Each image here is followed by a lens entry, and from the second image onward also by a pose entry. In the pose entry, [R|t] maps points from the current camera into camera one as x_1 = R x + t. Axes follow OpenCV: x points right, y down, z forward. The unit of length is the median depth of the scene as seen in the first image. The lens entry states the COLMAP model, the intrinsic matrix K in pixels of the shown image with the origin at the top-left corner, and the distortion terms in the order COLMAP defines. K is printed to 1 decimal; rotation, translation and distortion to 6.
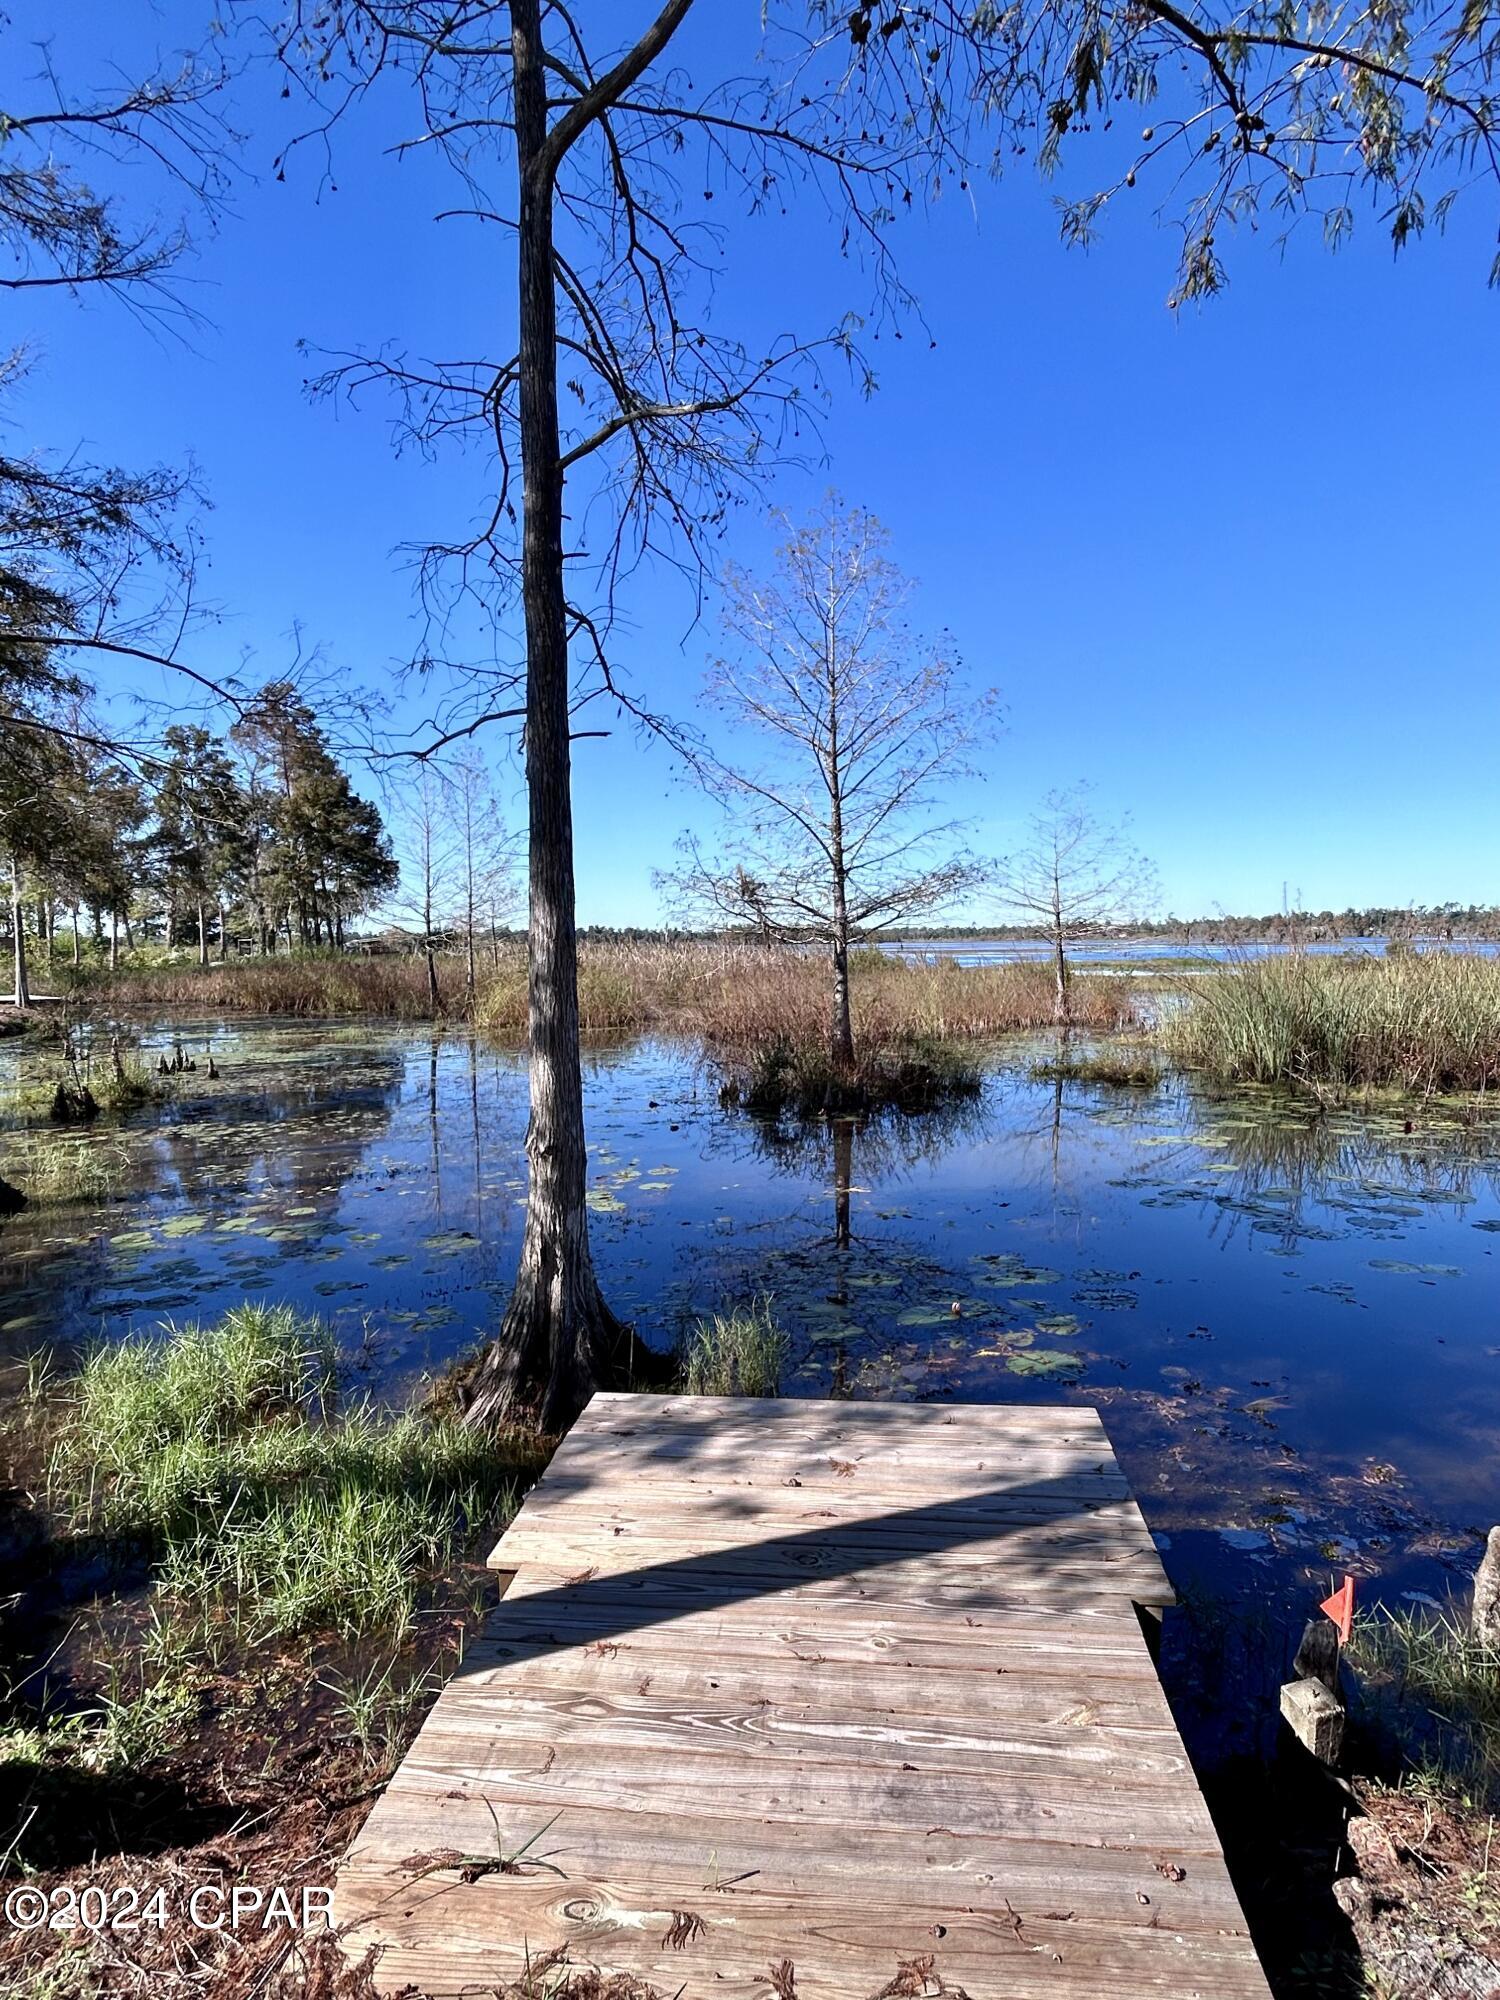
lens RADIAL K [[1105.3, 0, 786.4], [0, 1105.3, 999.5], [0, 0, 1]] dist [-0.002315, -0.000750]
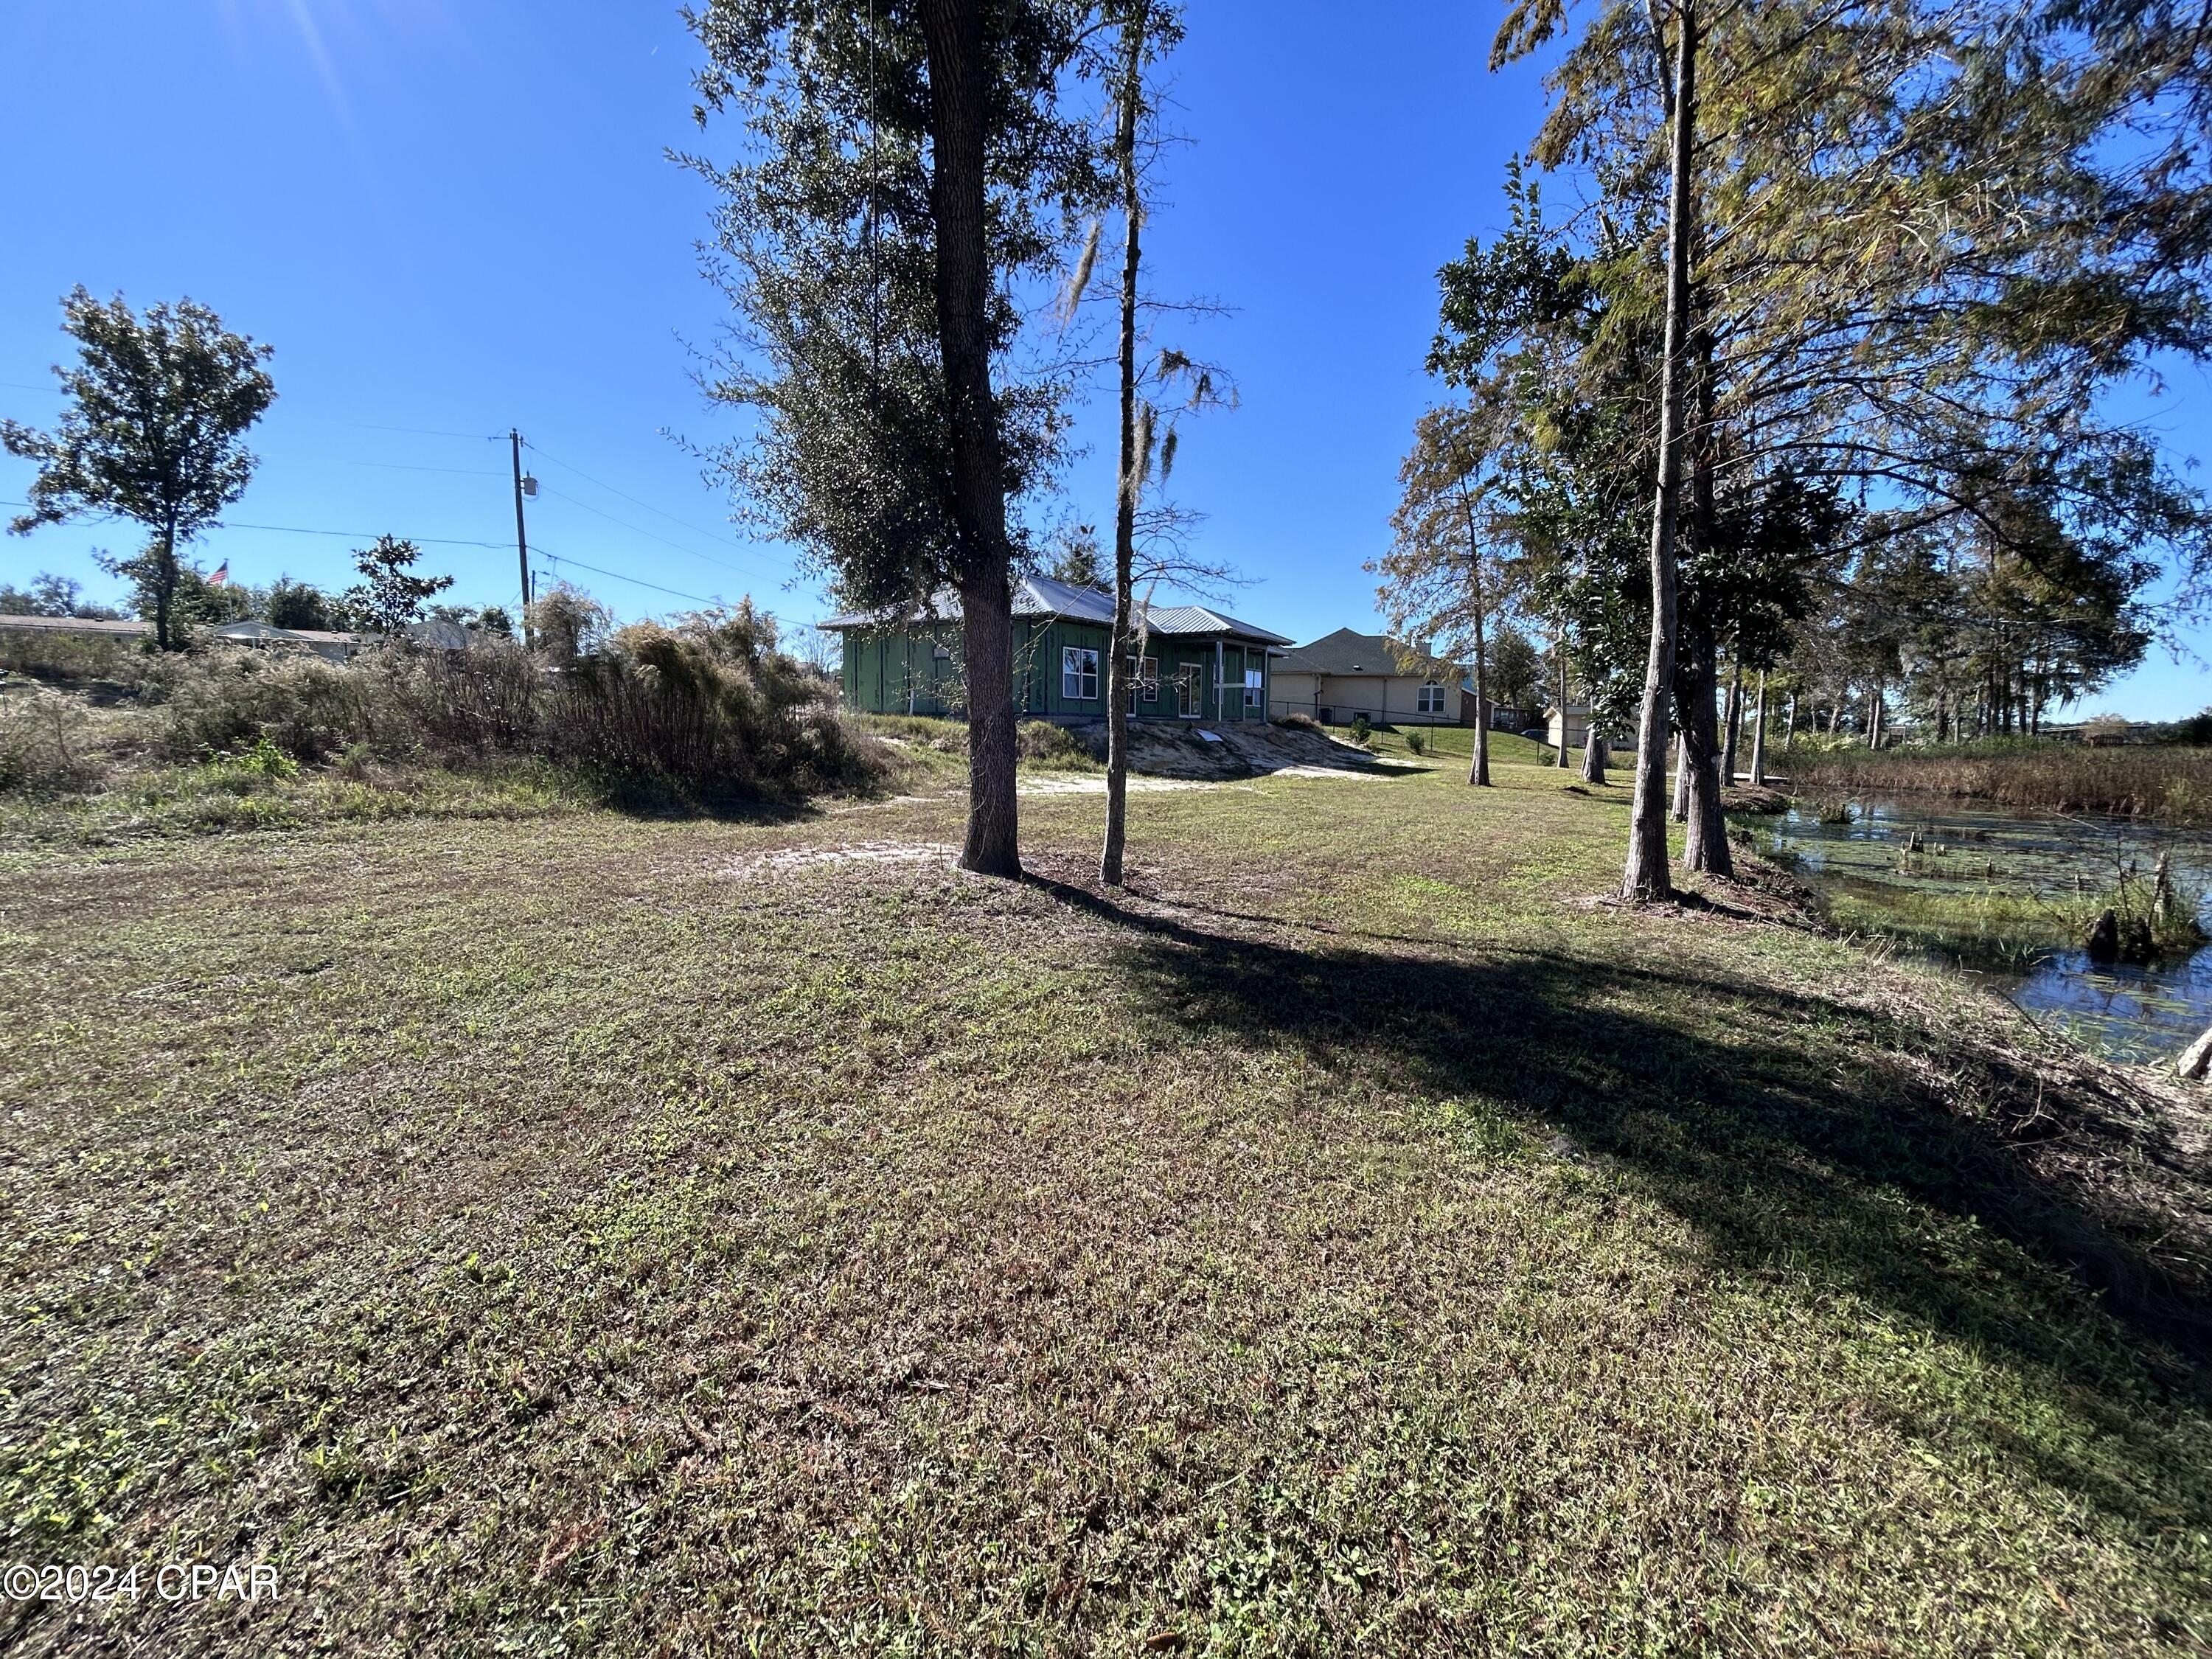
lens RADIAL K [[902.9, 0, 1085.6], [0, 902.9, 809.8], [0, 0, 1]] dist [0.001815, 0.000167]
pose [[0.419275, 0.094220, -0.902957, -0.293439], [-0.061626, 0.995260, 0.075236, 0.003904], [0.905765, 0.024101, 0.423094, 0.101825]]
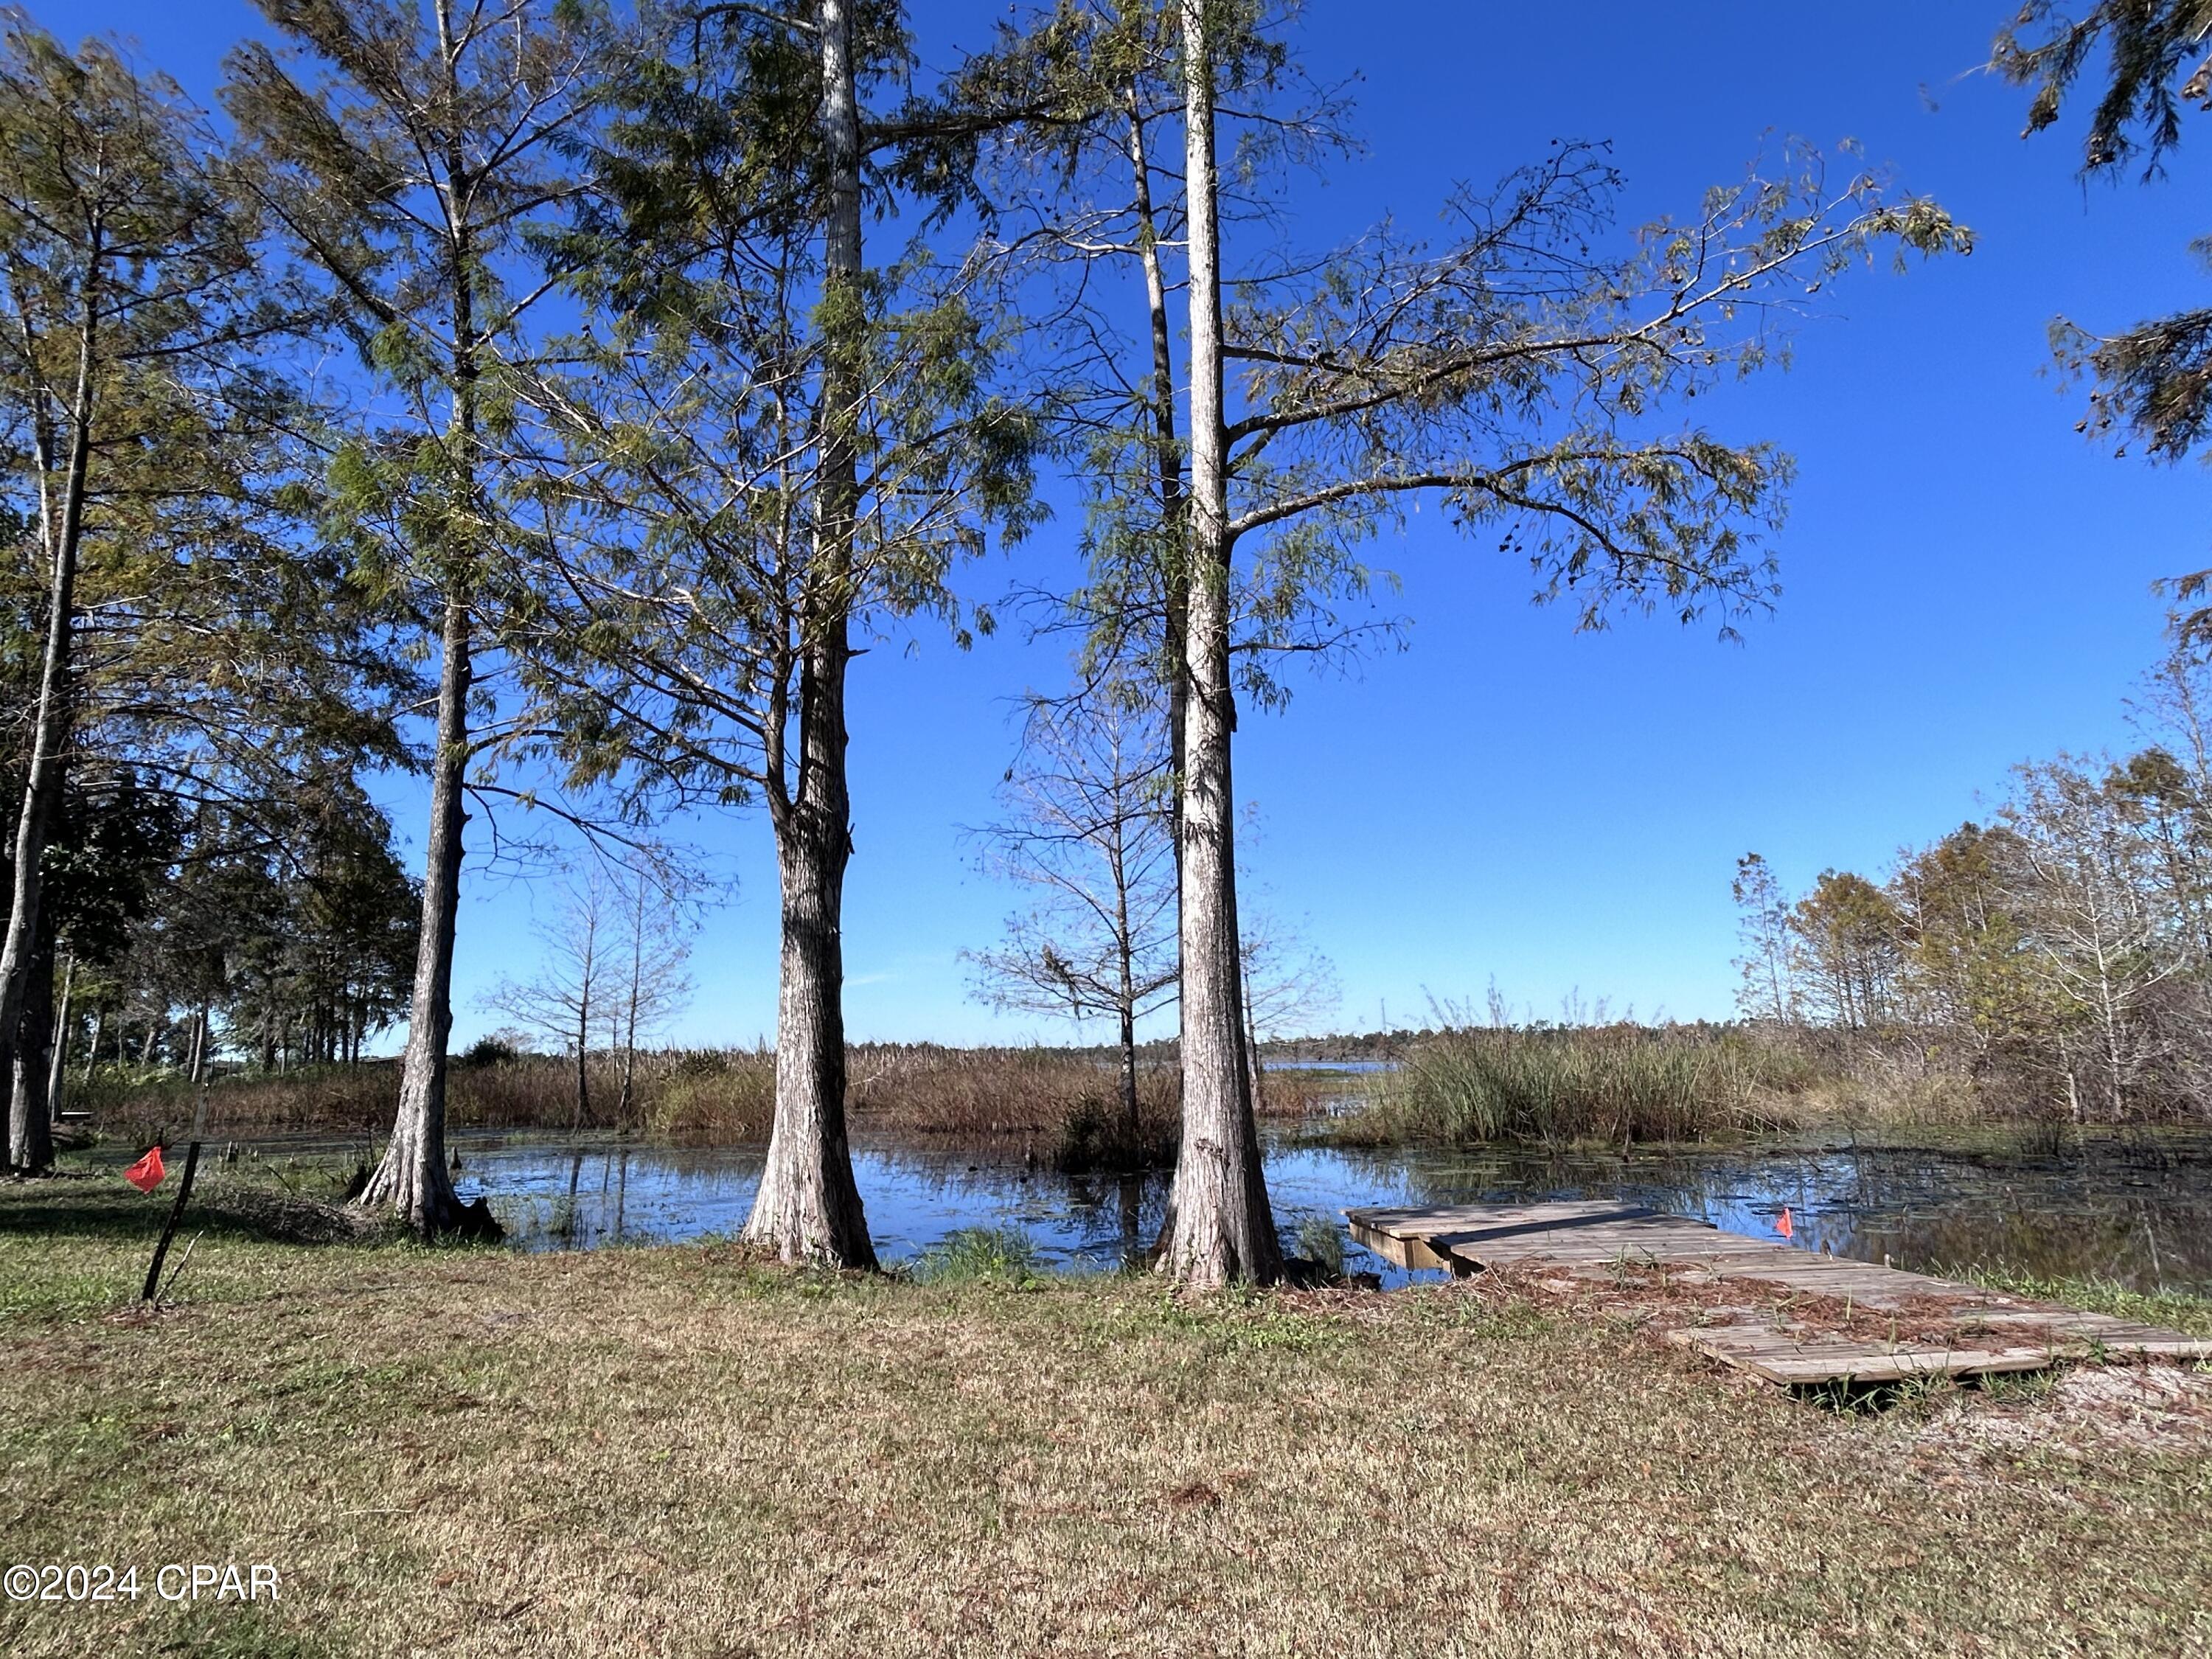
lens RADIAL K [[1222.4, 0, 1131.8], [0, 1222.4, 799.6], [0, 0, 1]] dist [-0.002315, -0.000750]
pose [[0.975646, 0.037692, 0.216090, -0.173962], [0.020528, 0.965114, -0.261023, 0.045251], [-0.218390, 0.259102, 0.940836, -0.161990]]
